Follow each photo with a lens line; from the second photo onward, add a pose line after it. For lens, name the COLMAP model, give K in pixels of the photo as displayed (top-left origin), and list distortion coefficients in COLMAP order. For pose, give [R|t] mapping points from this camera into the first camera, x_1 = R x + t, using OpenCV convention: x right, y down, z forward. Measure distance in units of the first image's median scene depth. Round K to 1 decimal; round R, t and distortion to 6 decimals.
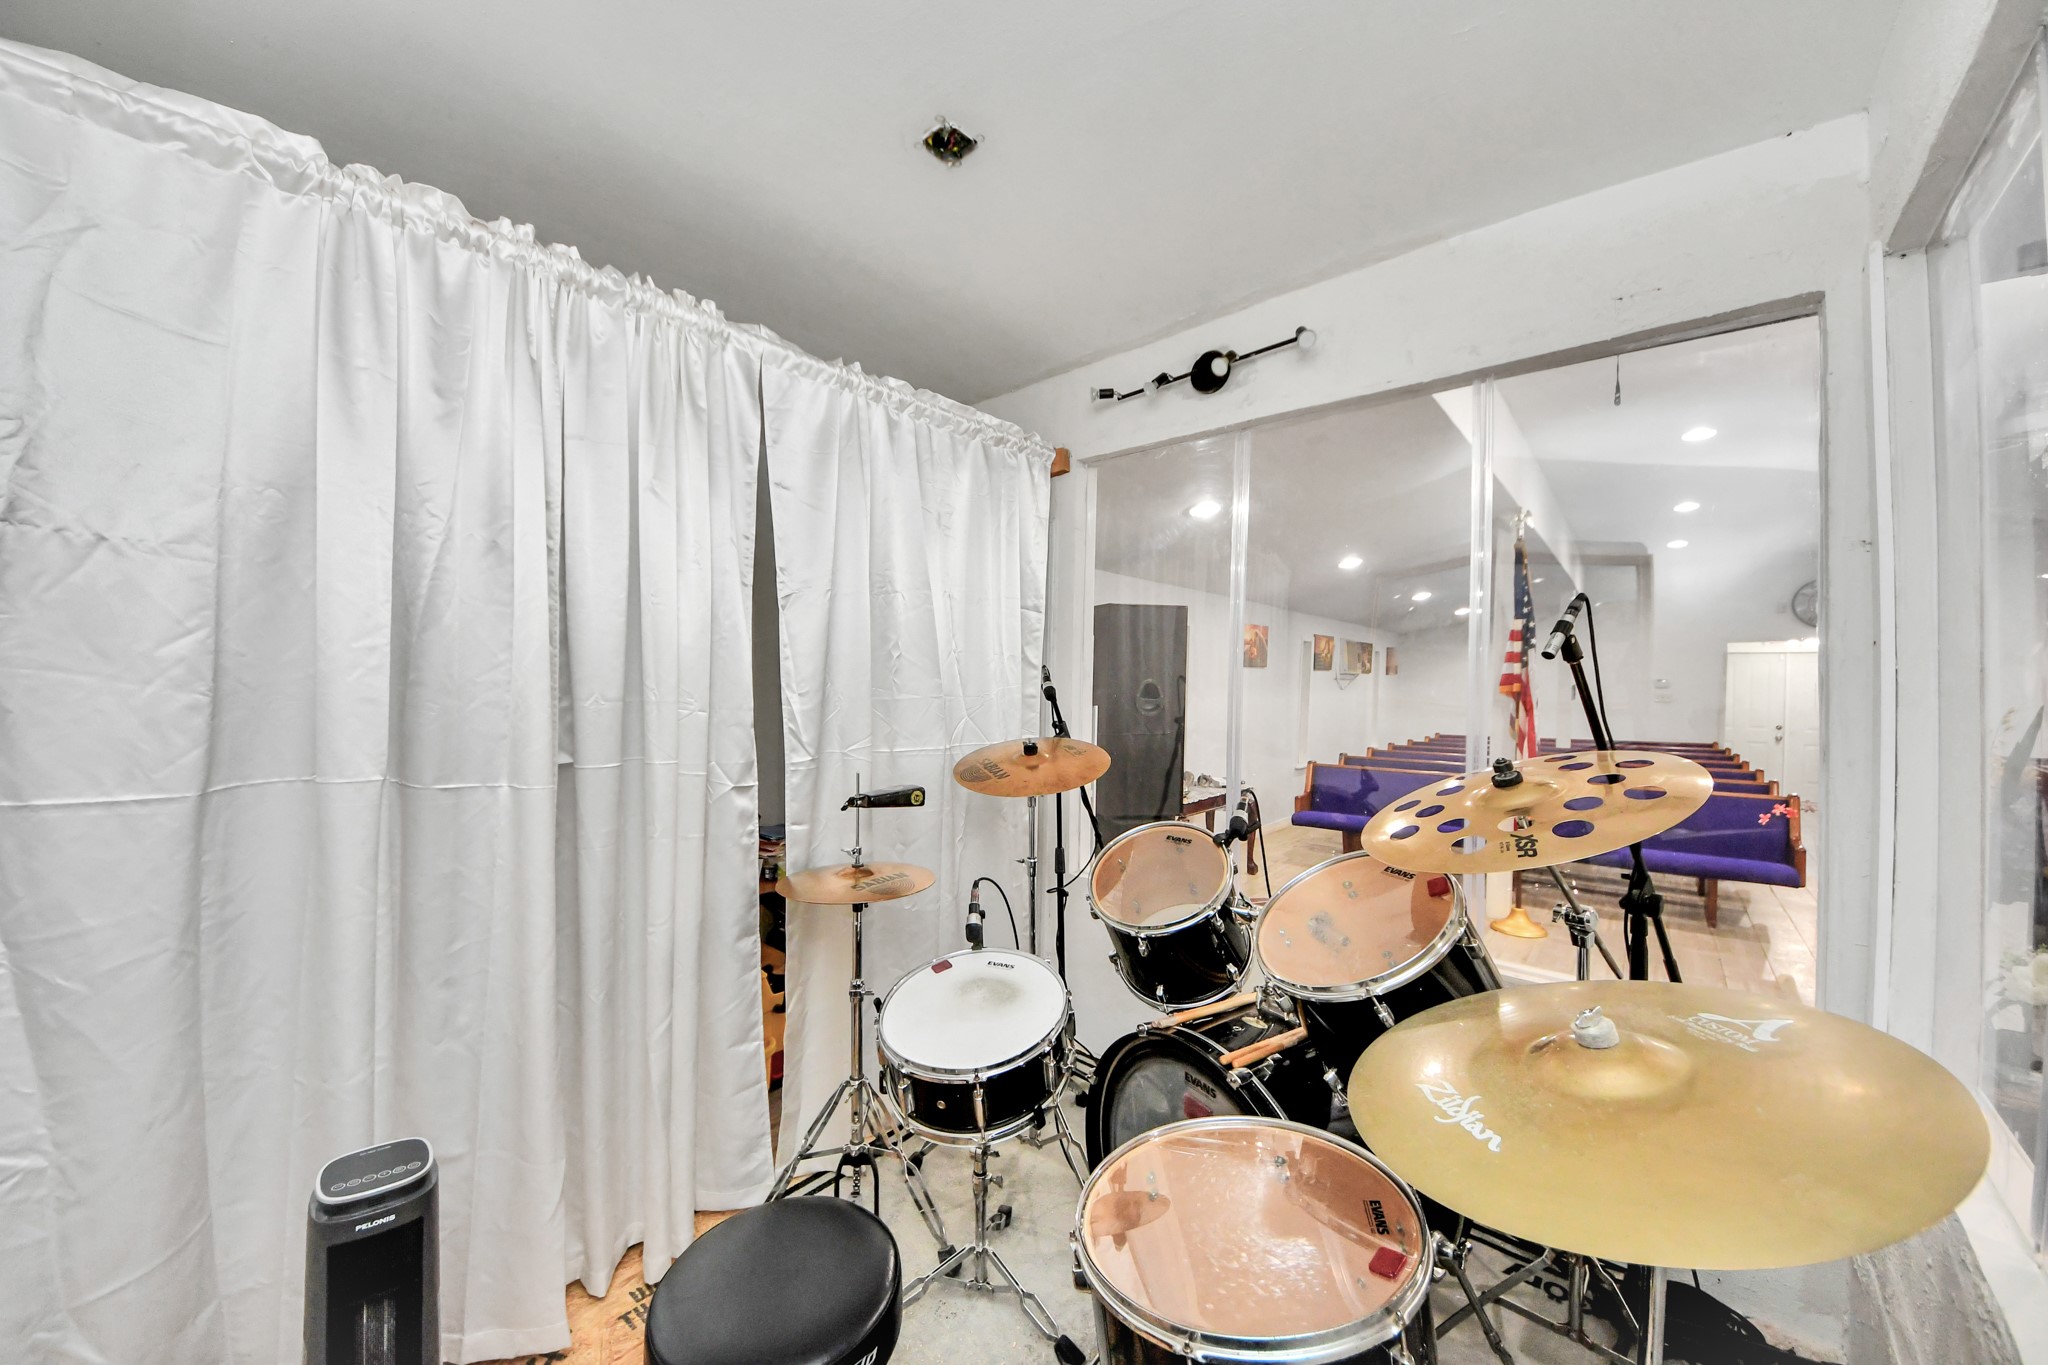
lens RADIAL K [[739.2, 0, 1022.8], [0, 739.2, 693.1], [0, 0, 1]] dist [0.033404, -0.021037]
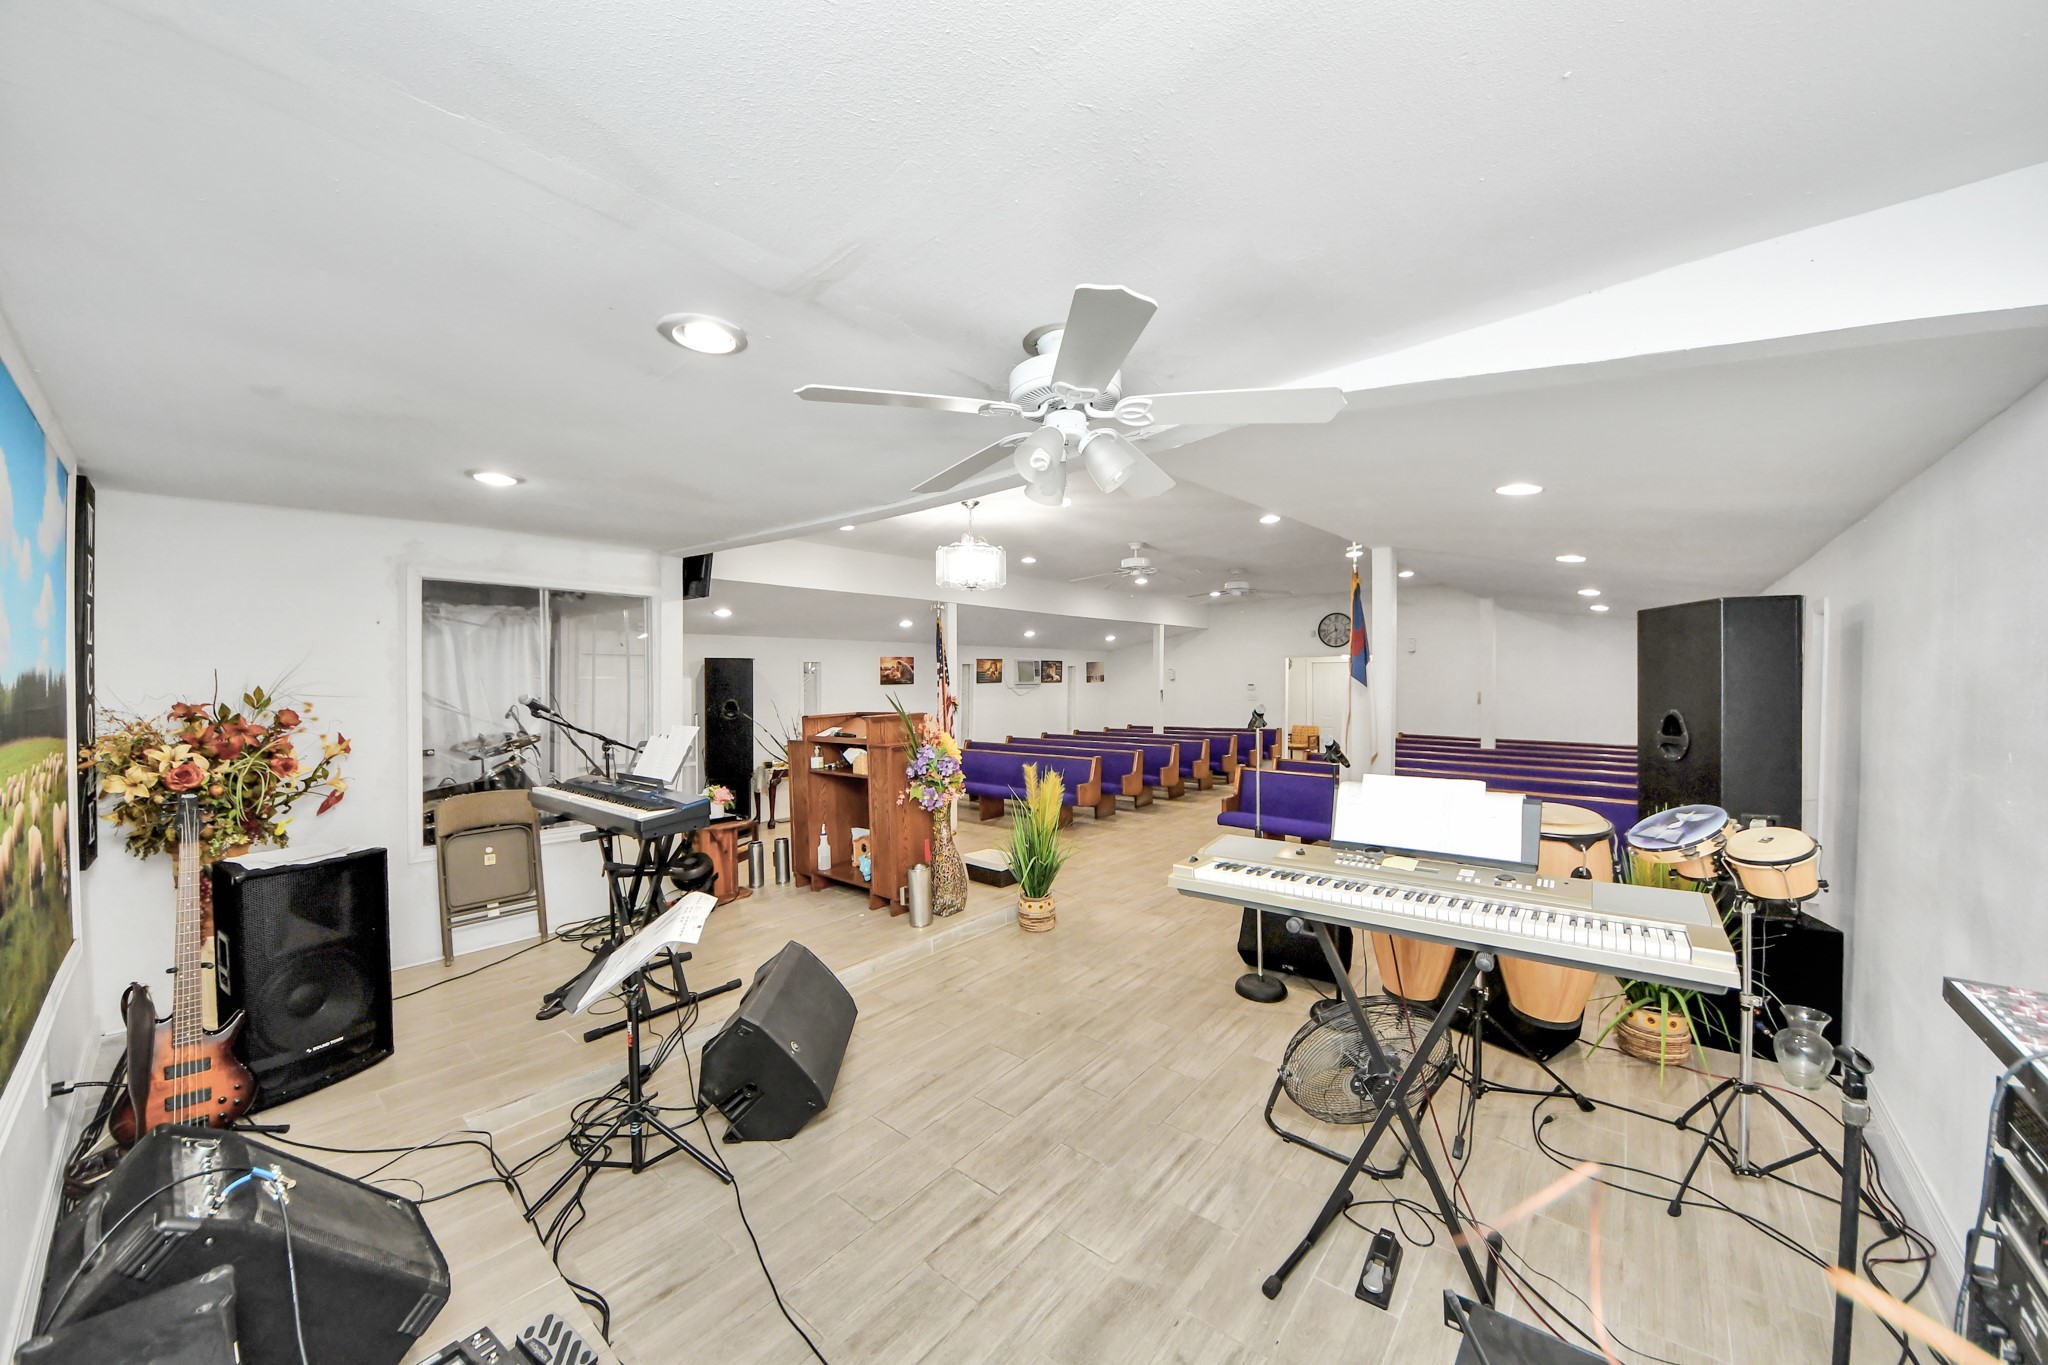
lens RADIAL K [[739.2, 0, 1022.8], [0, 739.2, 693.1], [0, 0, 1]] dist [0.033404, -0.021037]
pose [[0.999841, -0.015604, 0.008619, 0.459916], [0.015549, 0.999858, 0.006425, -0.019012], [-0.008718, -0.006290, 0.999942, -0.446271]]
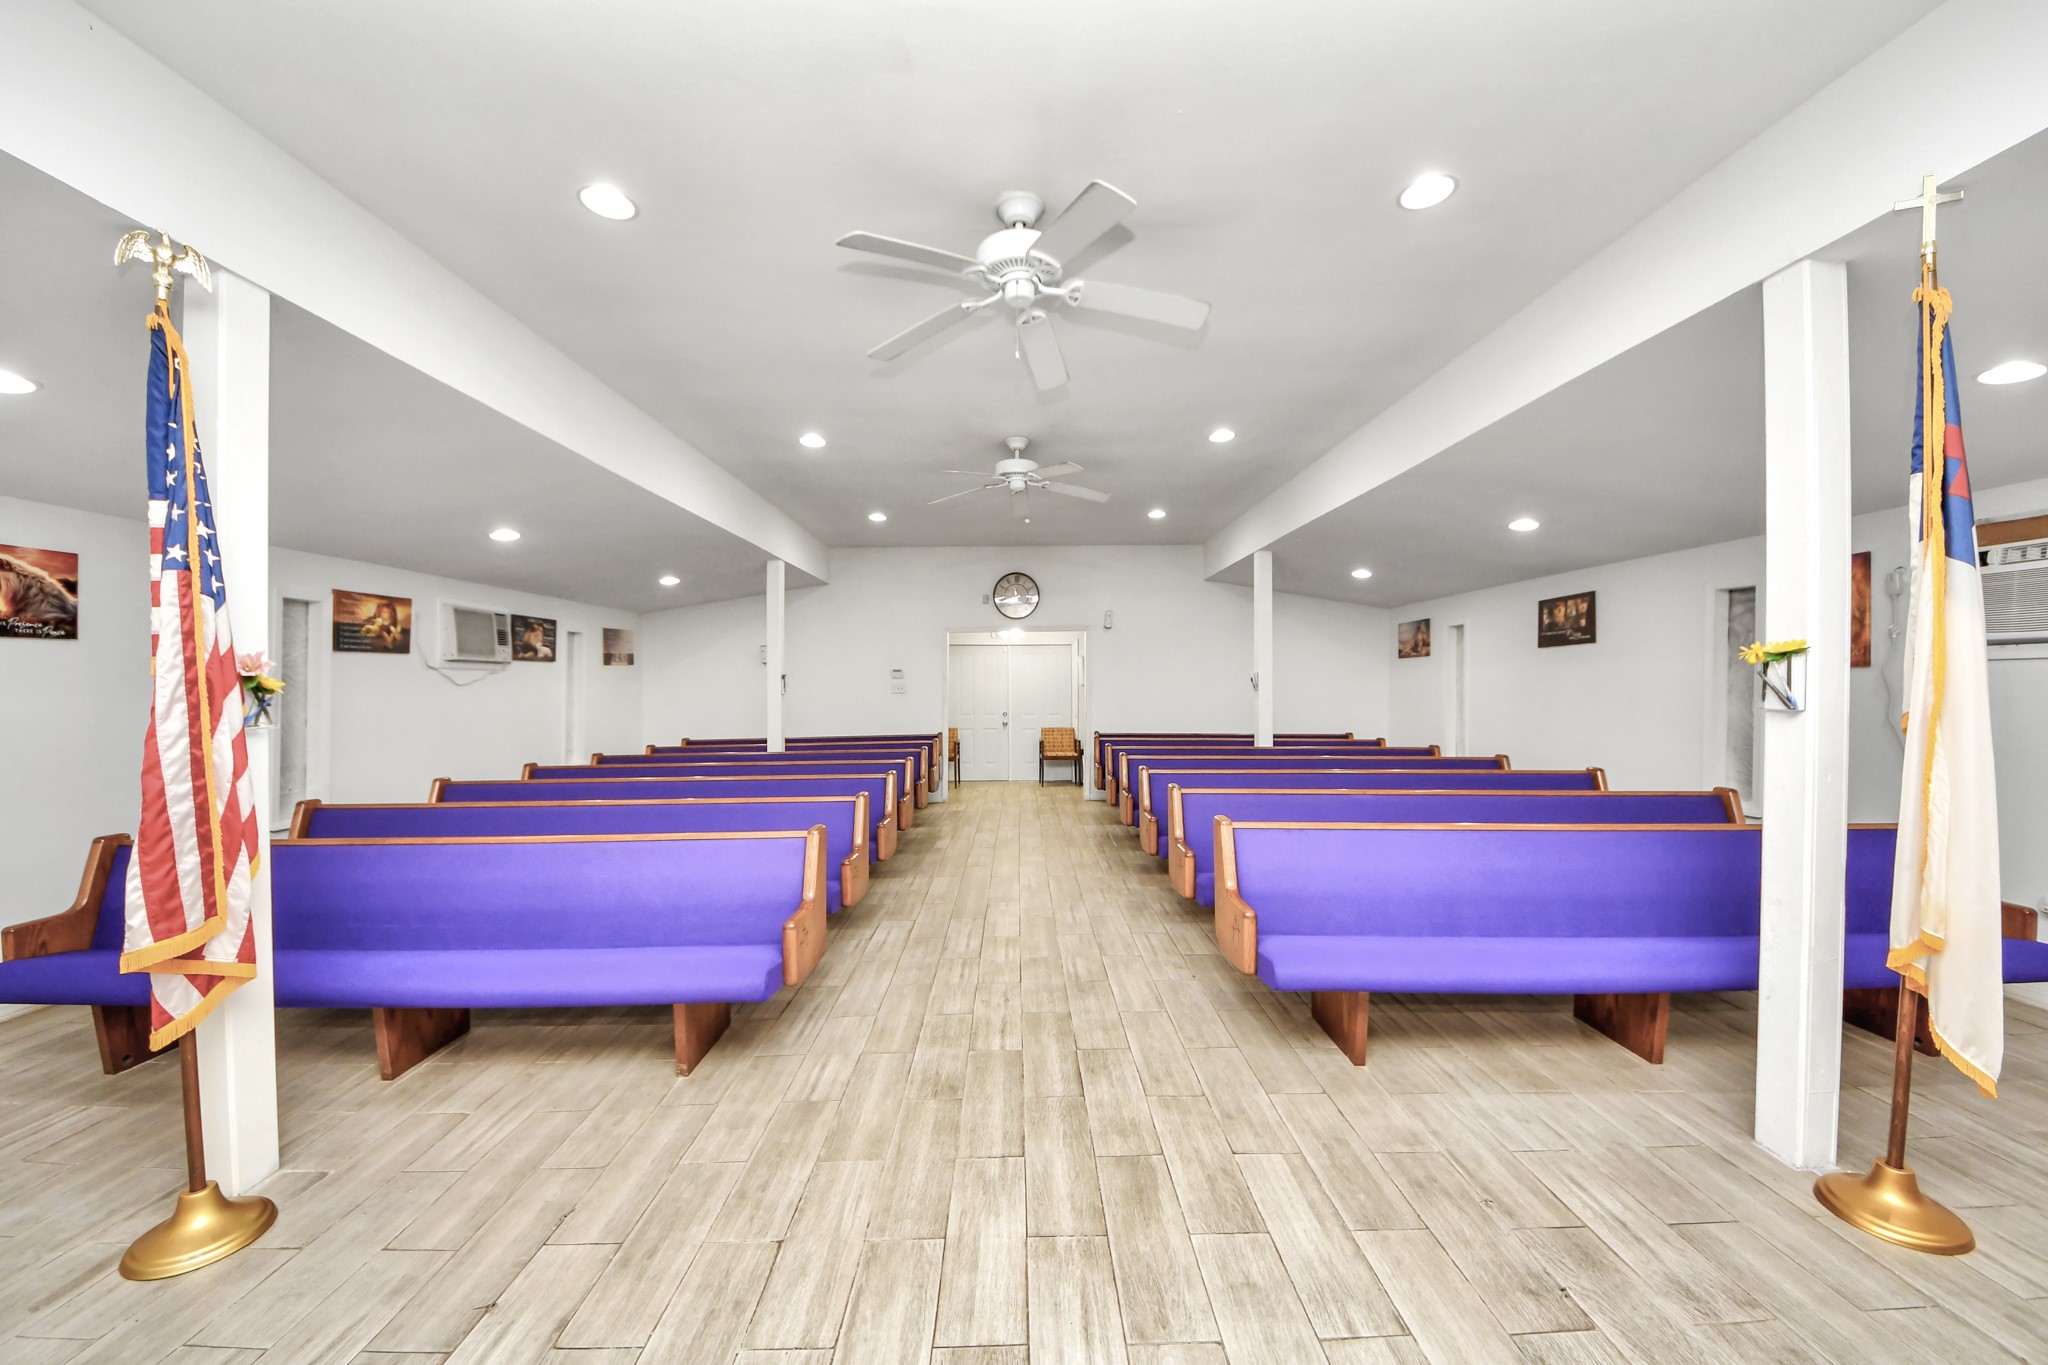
lens RADIAL K [[739.2, 0, 1022.8], [0, 739.2, 693.1], [0, 0, 1]] dist [0.033404, -0.021037]
pose [[0.753168, -0.022734, 0.657435, 0.403684], [0.020987, 0.999724, 0.010528, 0.006302], [-0.657493, 0.005868, 0.753438, 0.207498]]
